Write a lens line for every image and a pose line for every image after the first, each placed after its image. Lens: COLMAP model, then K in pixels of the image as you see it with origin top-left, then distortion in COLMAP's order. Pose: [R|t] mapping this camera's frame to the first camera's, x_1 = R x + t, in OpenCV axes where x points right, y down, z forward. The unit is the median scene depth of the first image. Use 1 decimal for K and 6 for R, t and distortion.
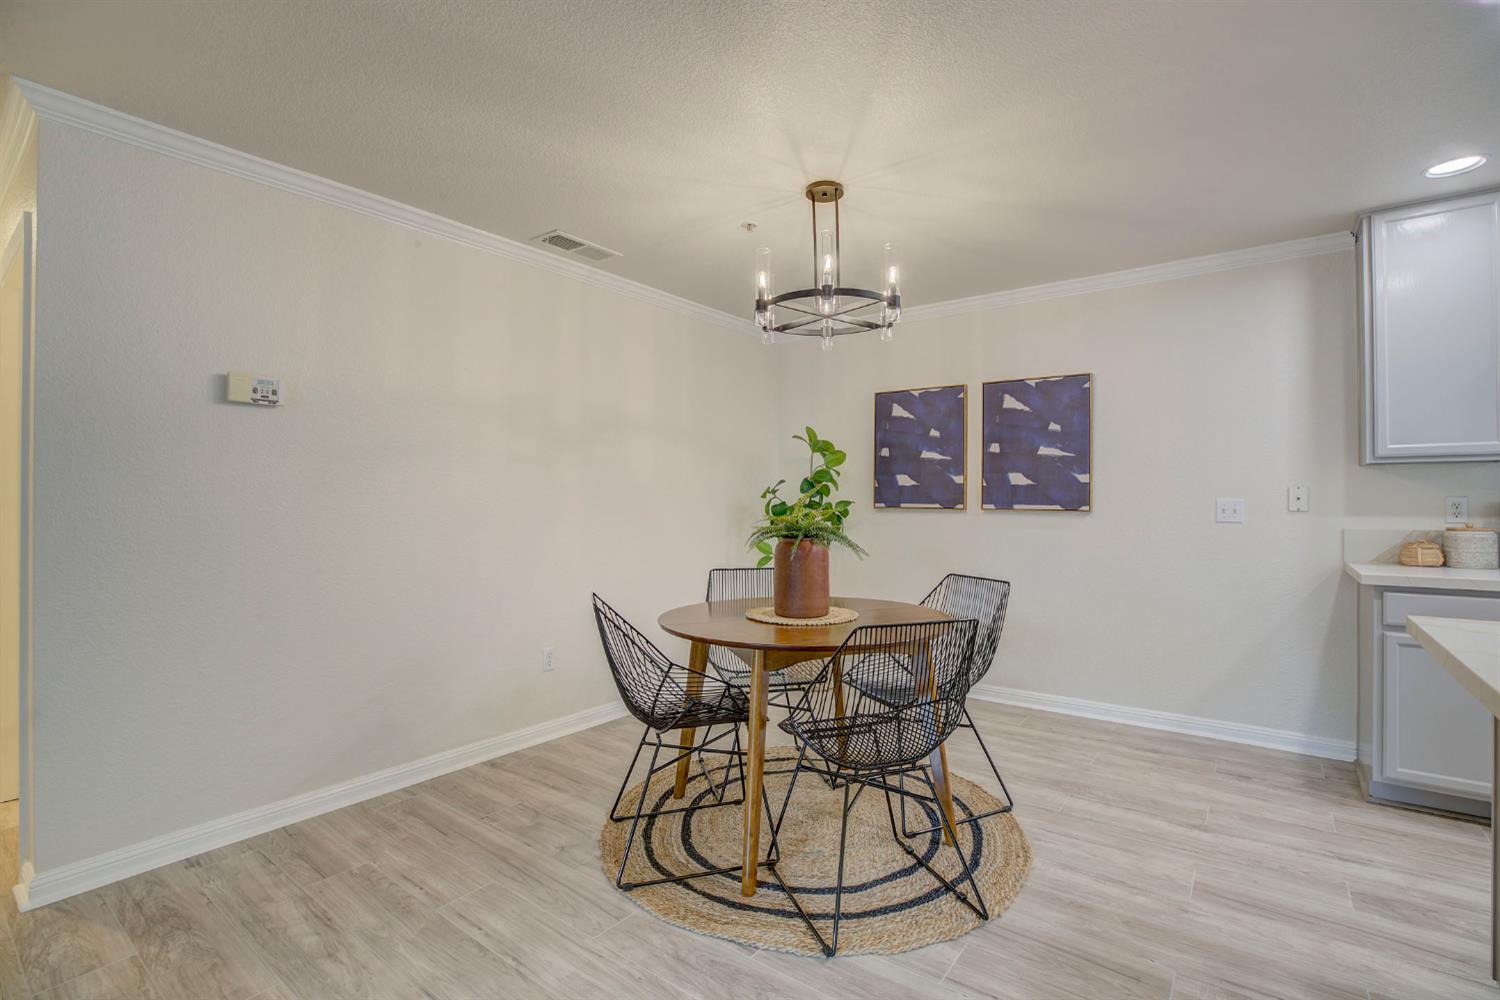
lens RADIAL K [[687.5, 0, 756.2], [0, 687.5, 495.2], [0, 0, 1]] dist [-0.041345, 0.011733]
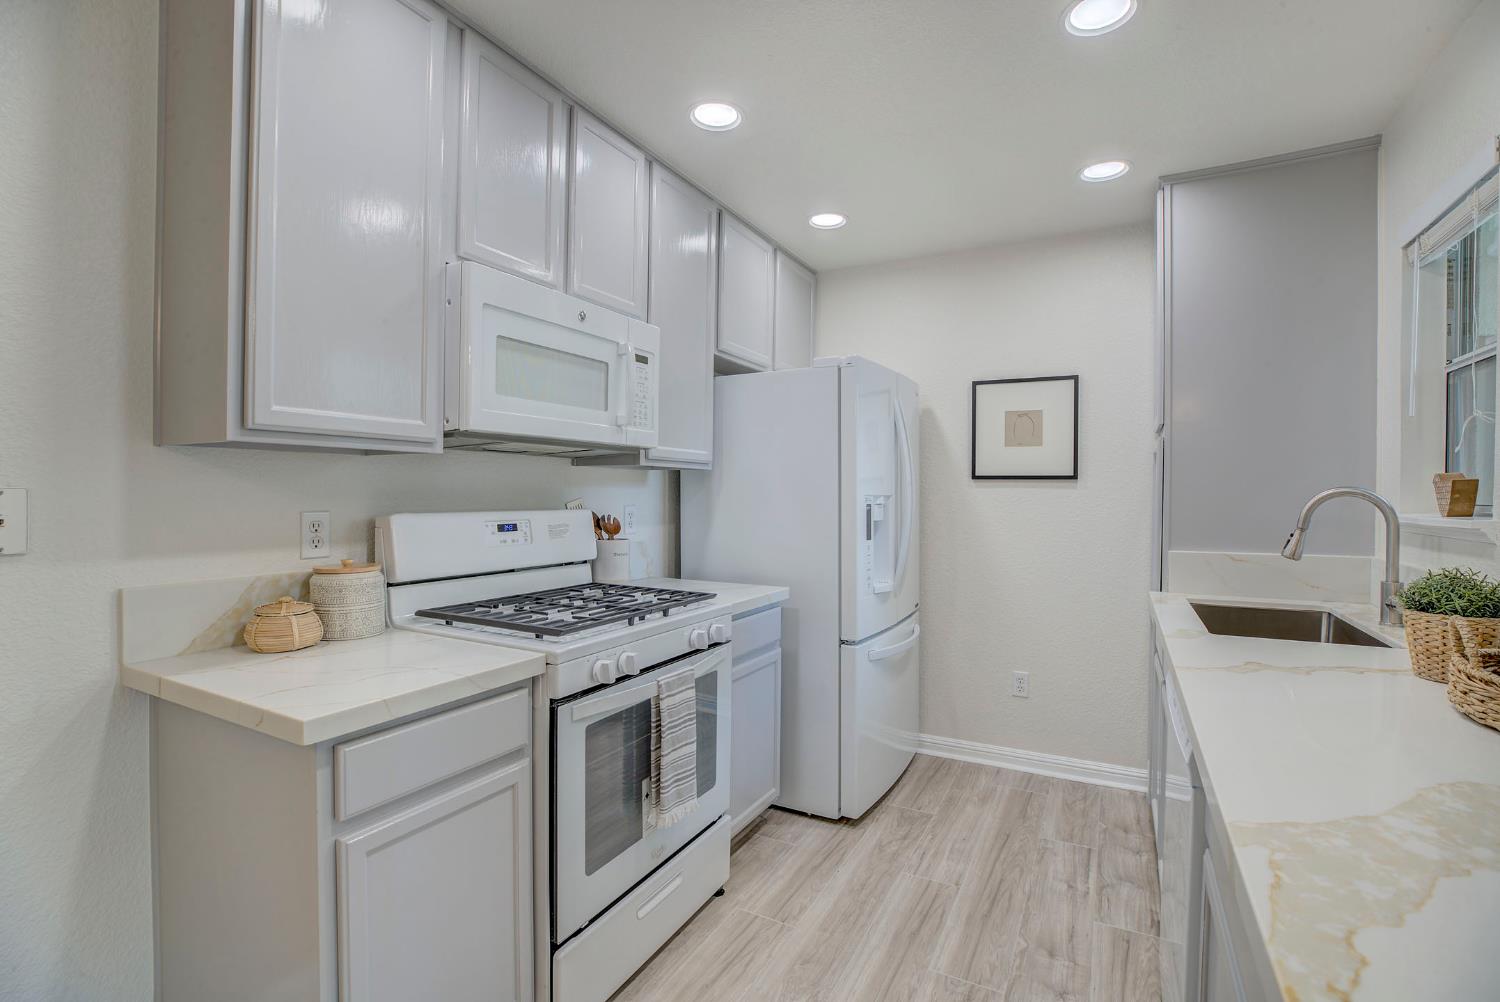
lens RADIAL K [[687.5, 0, 756.2], [0, 687.5, 496.2], [0, 0, 1]] dist [-0.041345, 0.011733]
pose [[-0.167459, -0.007262, 0.985852, 0.429062], [-0.013461, 0.999896, 0.005079, -0.018582], [-0.985787, -0.012420, -0.167539, 0.738750]]
